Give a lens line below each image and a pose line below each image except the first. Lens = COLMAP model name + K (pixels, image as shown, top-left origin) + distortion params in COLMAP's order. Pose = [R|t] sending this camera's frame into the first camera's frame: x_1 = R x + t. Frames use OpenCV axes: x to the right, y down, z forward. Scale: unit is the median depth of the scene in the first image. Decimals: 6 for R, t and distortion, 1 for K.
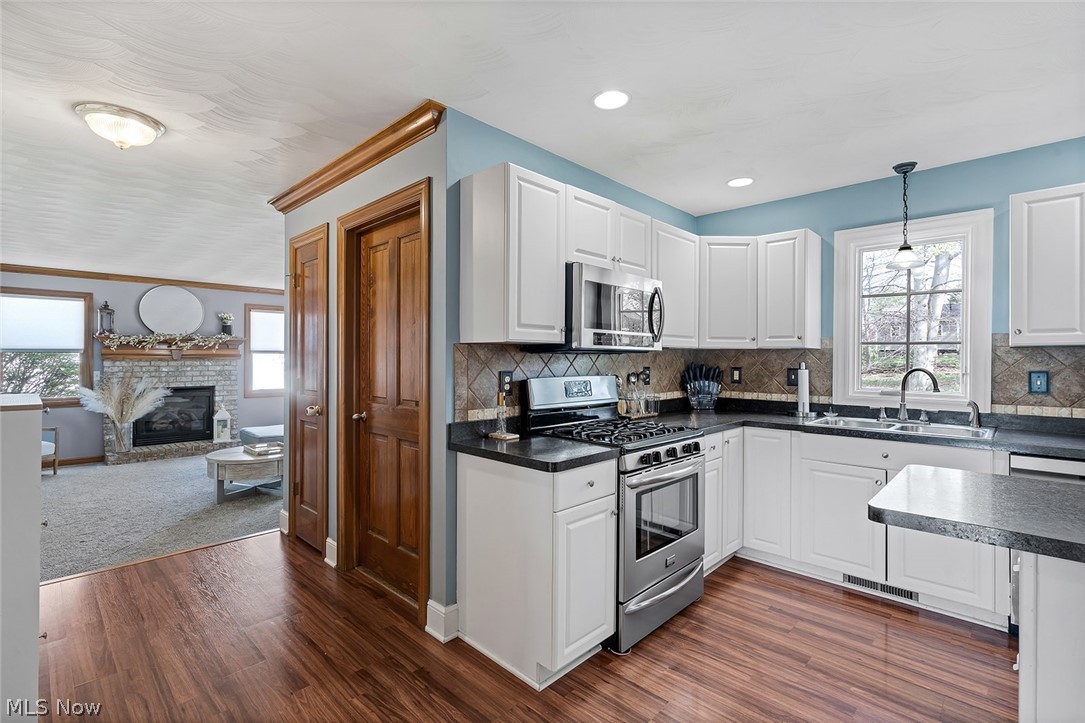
lens RADIAL K [[496.6, 0, 538.8], [0, 496.6, 357.0], [0, 0, 1]] dist [-0.007657, 0.003284]
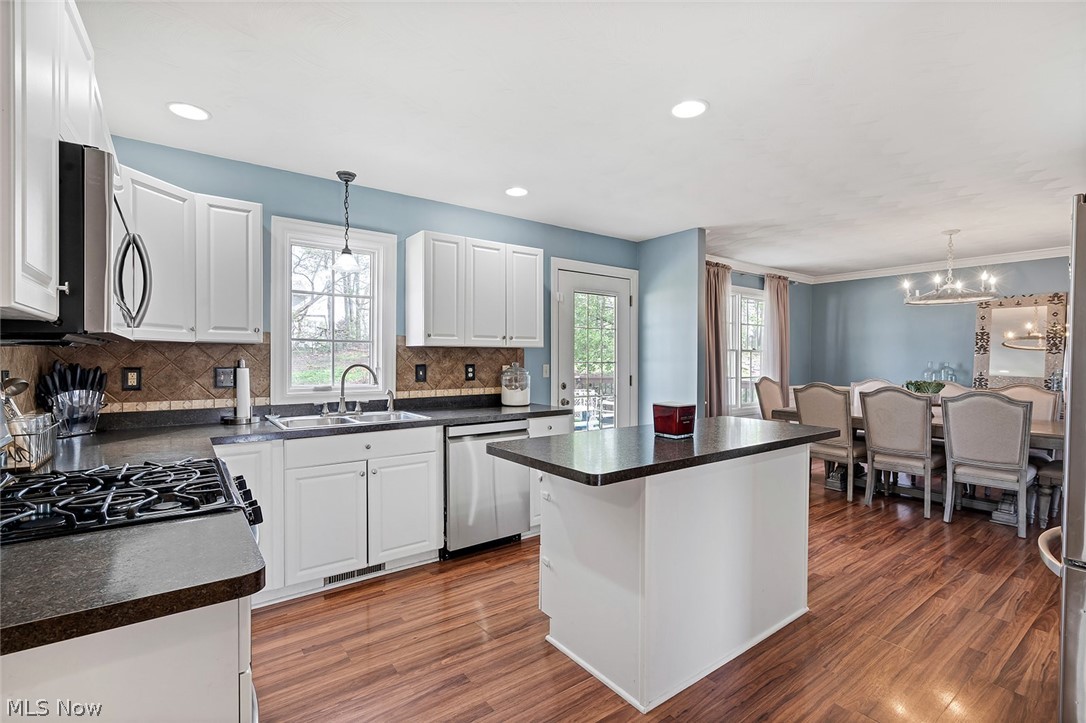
lens RADIAL K [[497.0, 0, 538.6], [0, 497.0, 364.0], [0, 0, 1]] dist [-0.007657, 0.003284]
pose [[0.160820, -0.016854, 0.986840, -0.197051], [-0.004861, 0.999829, 0.017868, 0.000541], [-0.986972, -0.007670, 0.160711, 0.319824]]
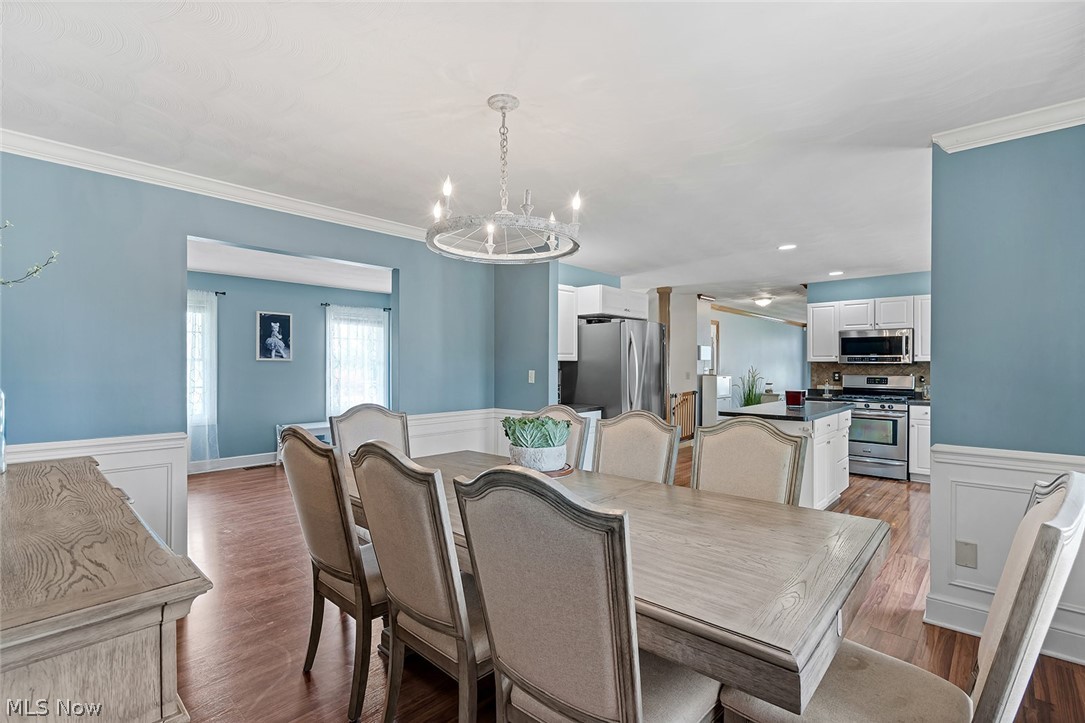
lens RADIAL K [[496.6, 0, 548.4], [0, 496.6, 365.1], [0, 0, 1]] dist [-0.007657, 0.003284]
pose [[0.035694, -0.004922, -0.999351, 1.657462], [-0.000263, 0.999988, -0.004935, 0.003664], [0.999363, 0.000439, 0.035692, -0.410109]]
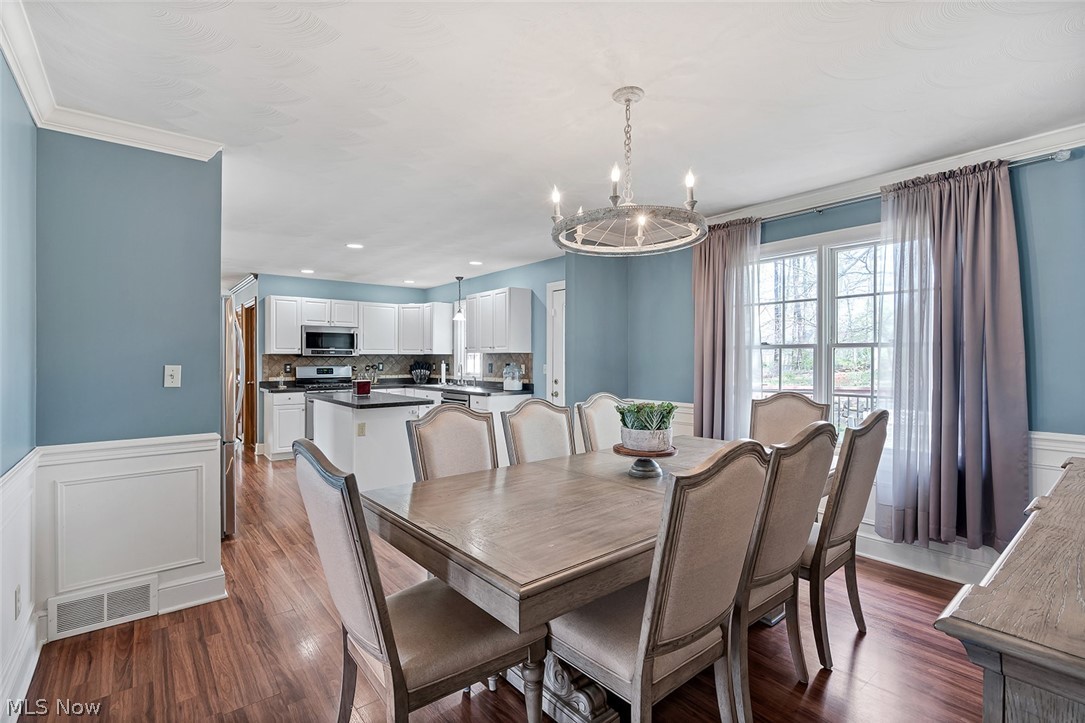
lens RADIAL K [[496.6, 0, 534.0], [0, 496.6, 357.3], [0, 0, 1]] dist [-0.007657, 0.003284]
pose [[0.991740, -0.004943, -0.128171, 1.076213], [0.004735, 0.999987, -0.001925, 0.002352], [0.128179, 0.001302, 0.991750, -1.013786]]
